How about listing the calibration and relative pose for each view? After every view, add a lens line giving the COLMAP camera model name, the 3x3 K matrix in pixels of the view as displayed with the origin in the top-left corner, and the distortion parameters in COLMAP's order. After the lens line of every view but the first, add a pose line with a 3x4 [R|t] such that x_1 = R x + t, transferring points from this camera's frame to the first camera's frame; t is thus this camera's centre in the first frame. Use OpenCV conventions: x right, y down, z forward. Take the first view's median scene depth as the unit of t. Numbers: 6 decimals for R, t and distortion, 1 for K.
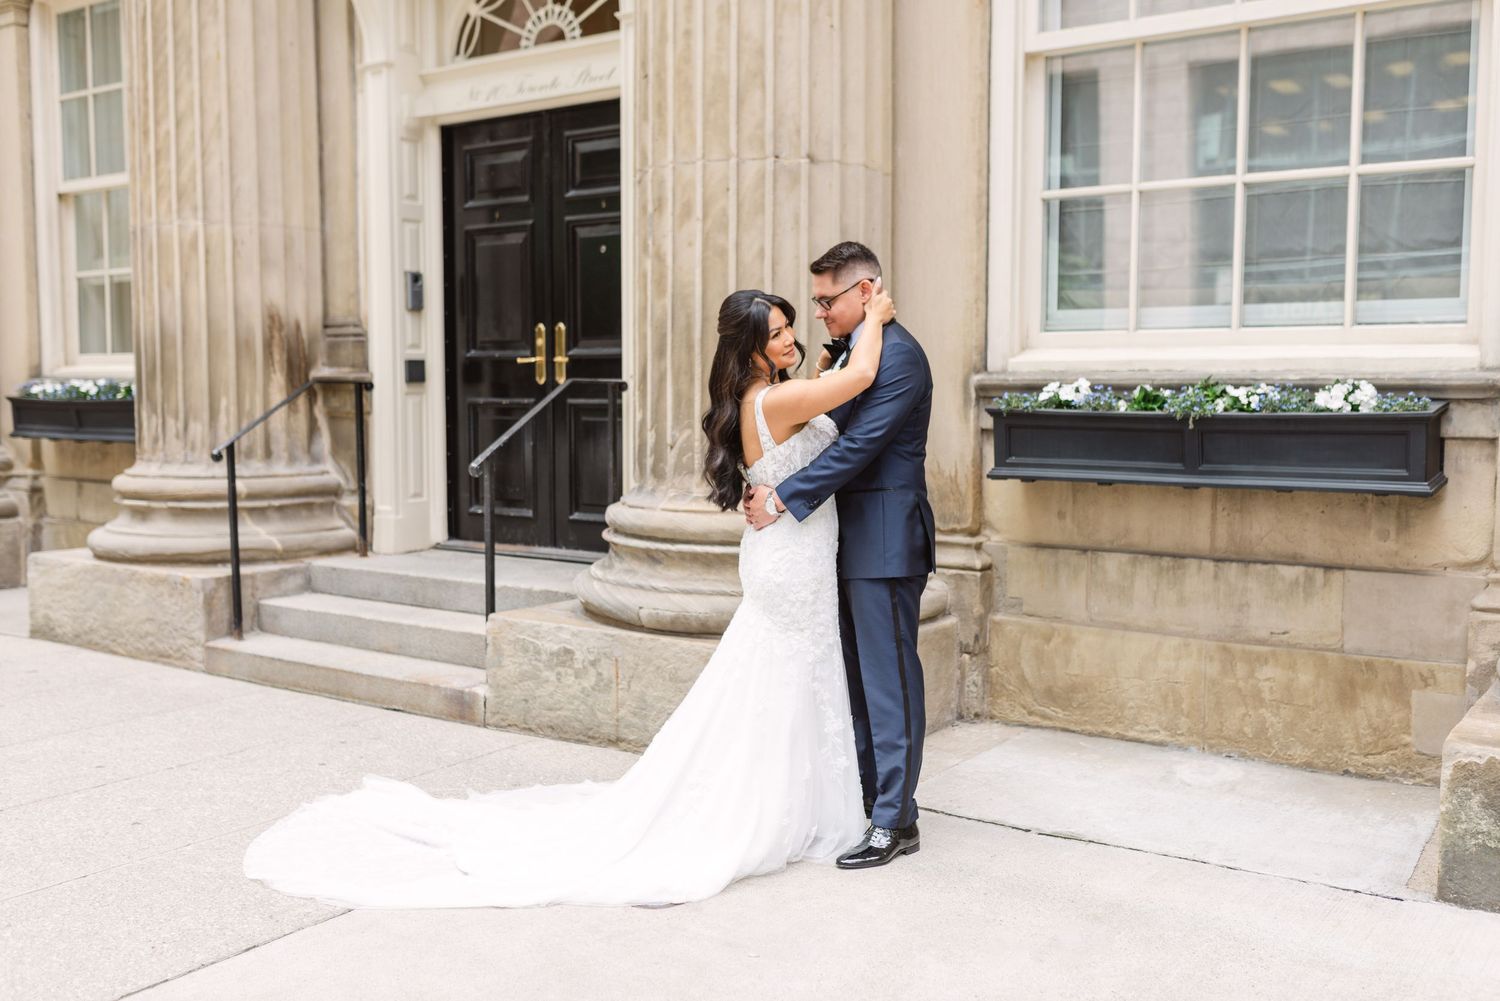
lens RADIAL K [[1421.1, 0, 798.0], [0, 1421.1, 529.1], [0, 0, 1]] dist [-0.002821, 0.002856]
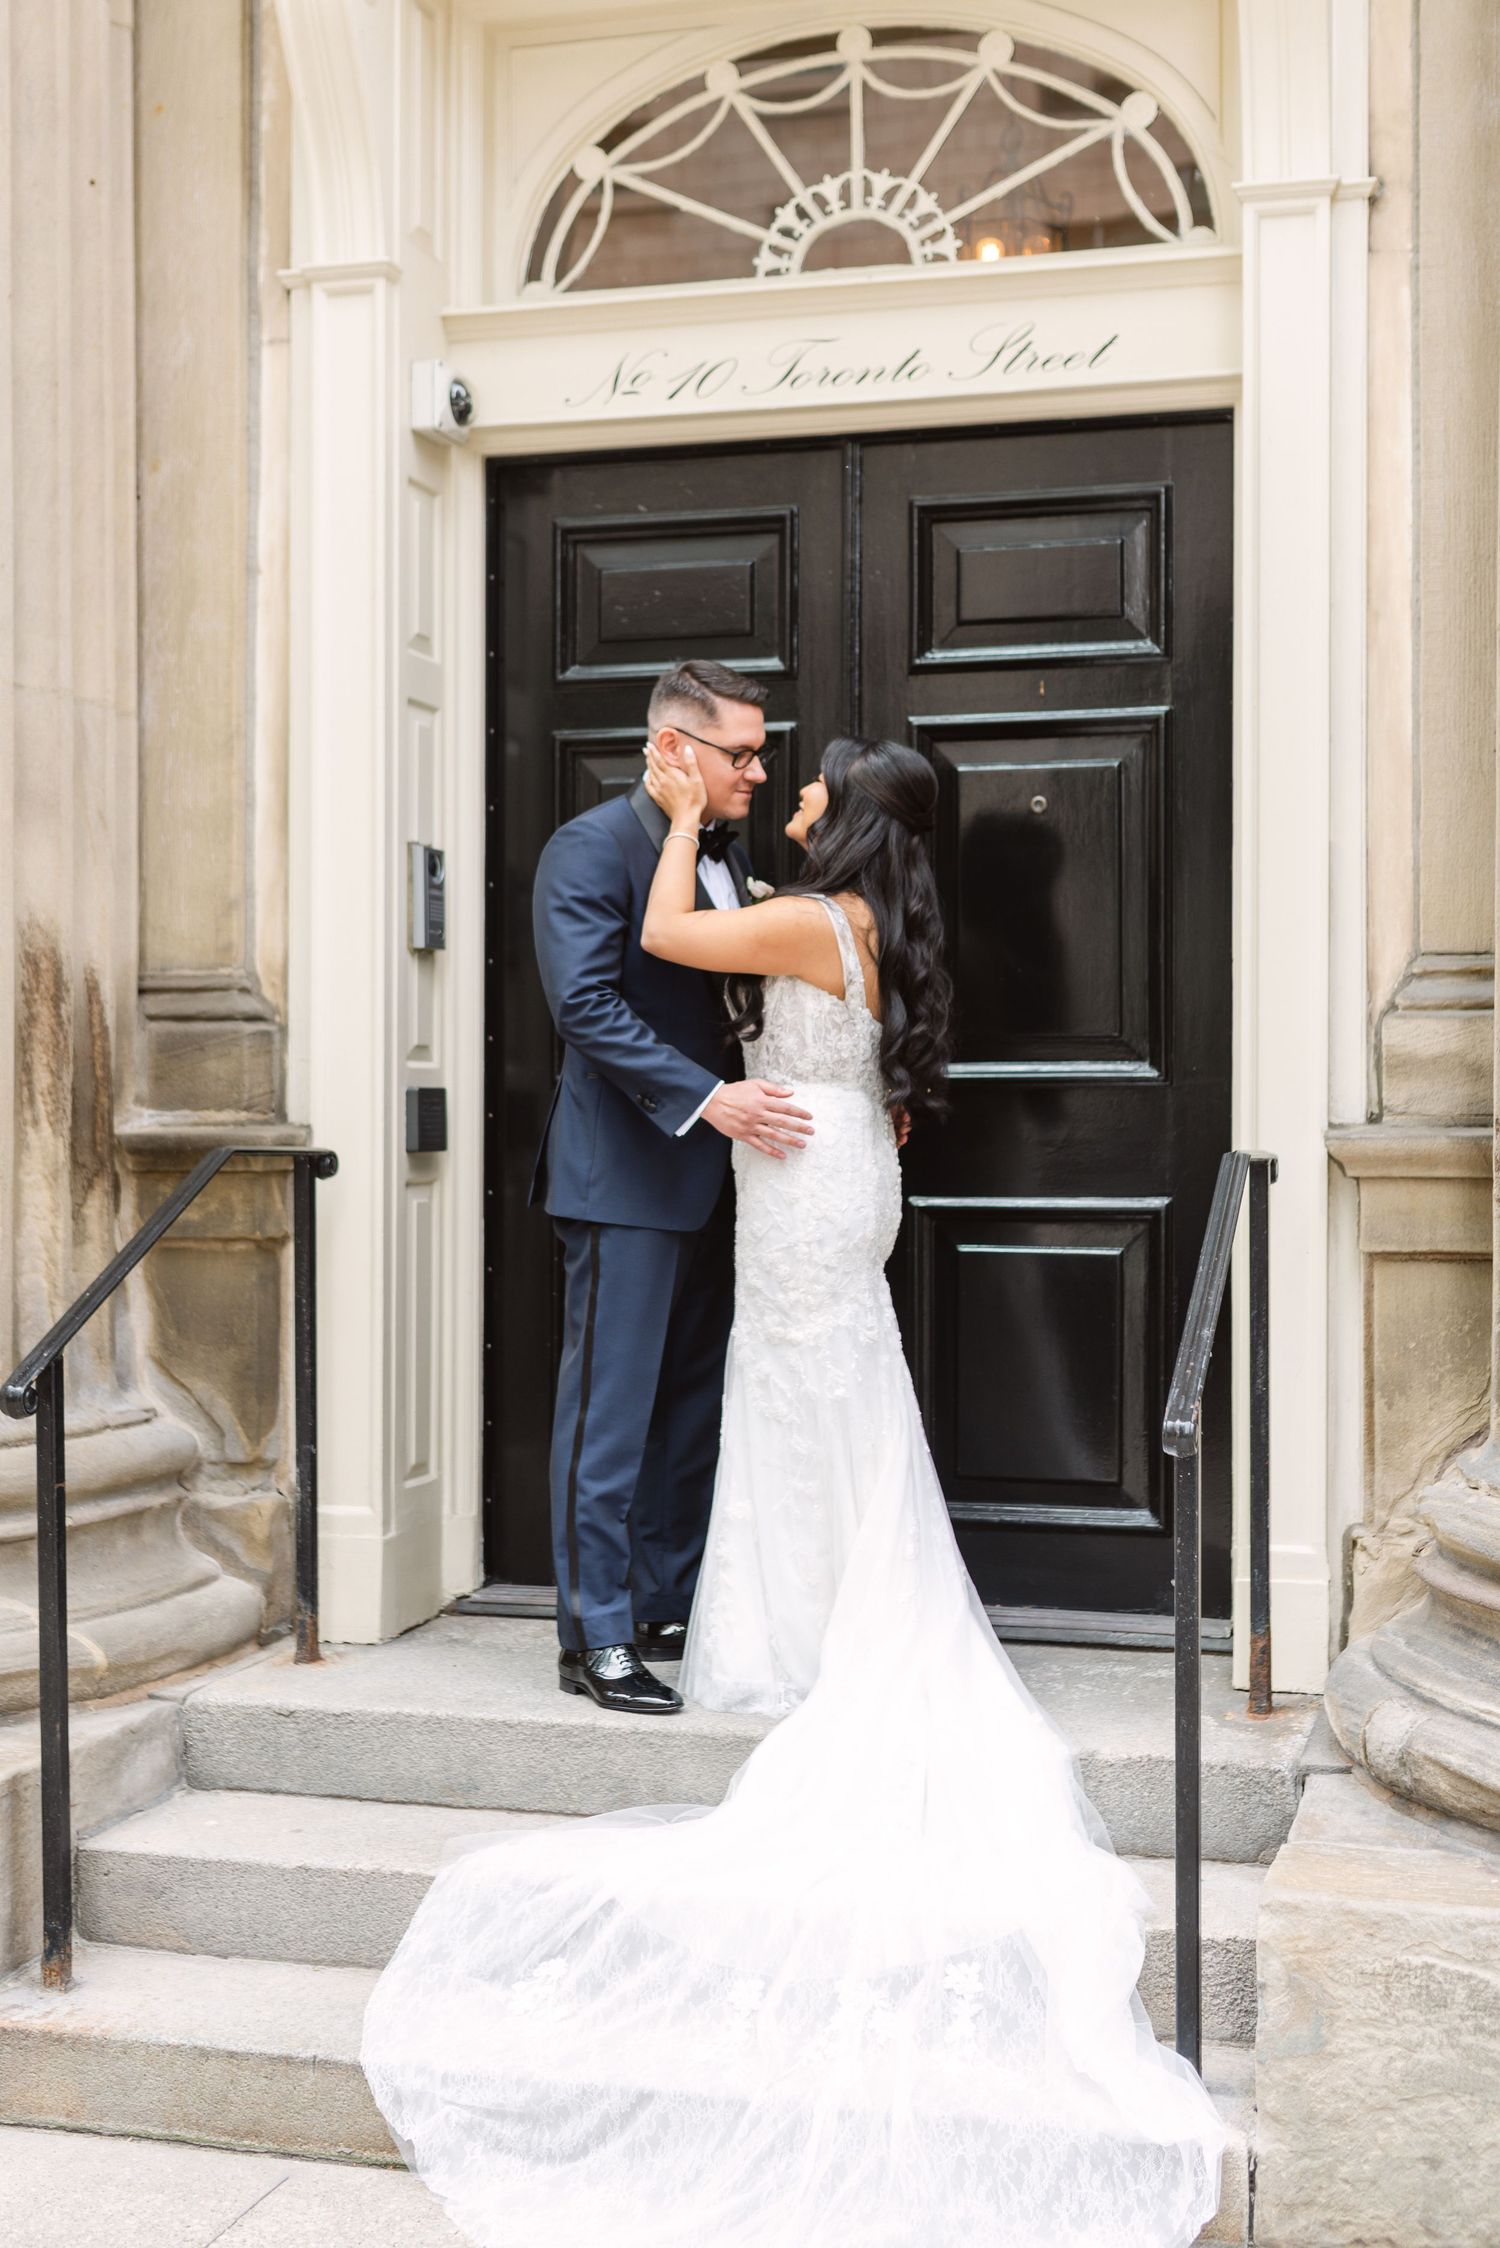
lens RADIAL K [[2390.4, 0, 750.0], [0, 2390.4, 1124.0], [0, 0, 1]] dist [-0.005012, 0.006338]
pose [[0.933172, -0.001269, 0.359427, -0.572942], [0.035235, 0.995500, -0.087966, -0.076058], [-0.357698, 0.094752, 0.929018, 0.577626]]
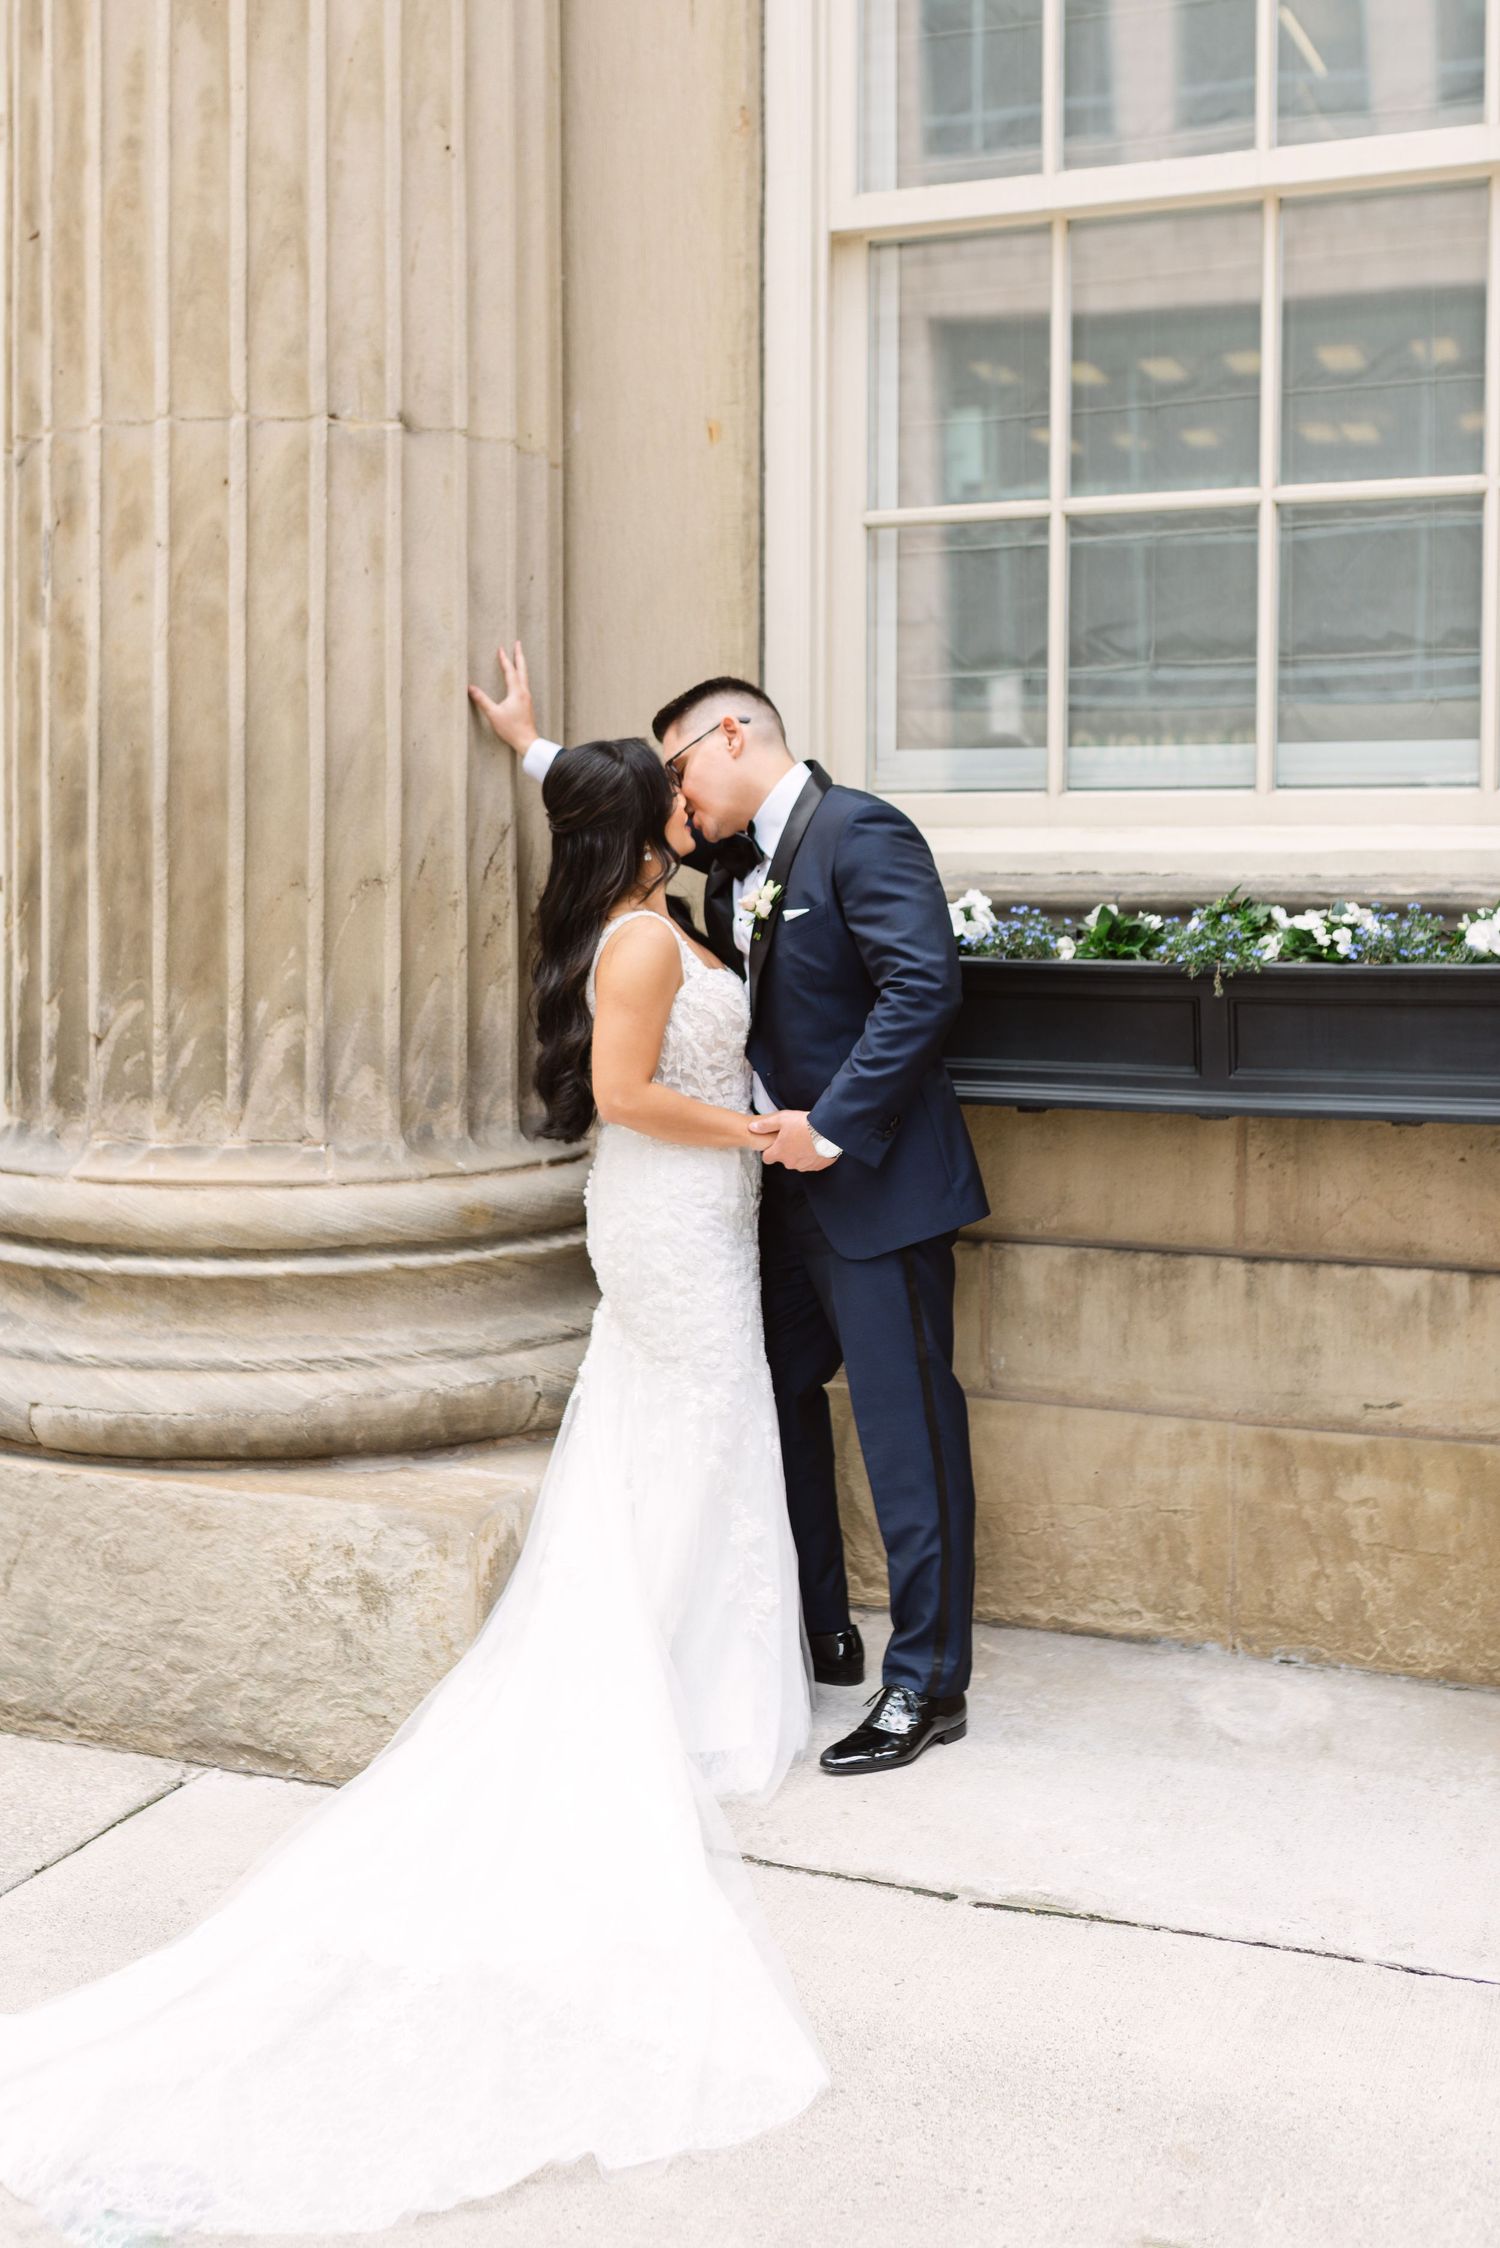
lens RADIAL K [[2460.2, 0, 745.1], [0, 2460.2, 994.4], [0, 0, 1]] dist [-0.001282, -0.001908]
pose [[0.979004, -0.008939, 0.203645, -0.047597], [0.019604, 0.998536, -0.050413, -0.029128], [-0.202897, 0.053347, 0.977746, 0.191639]]
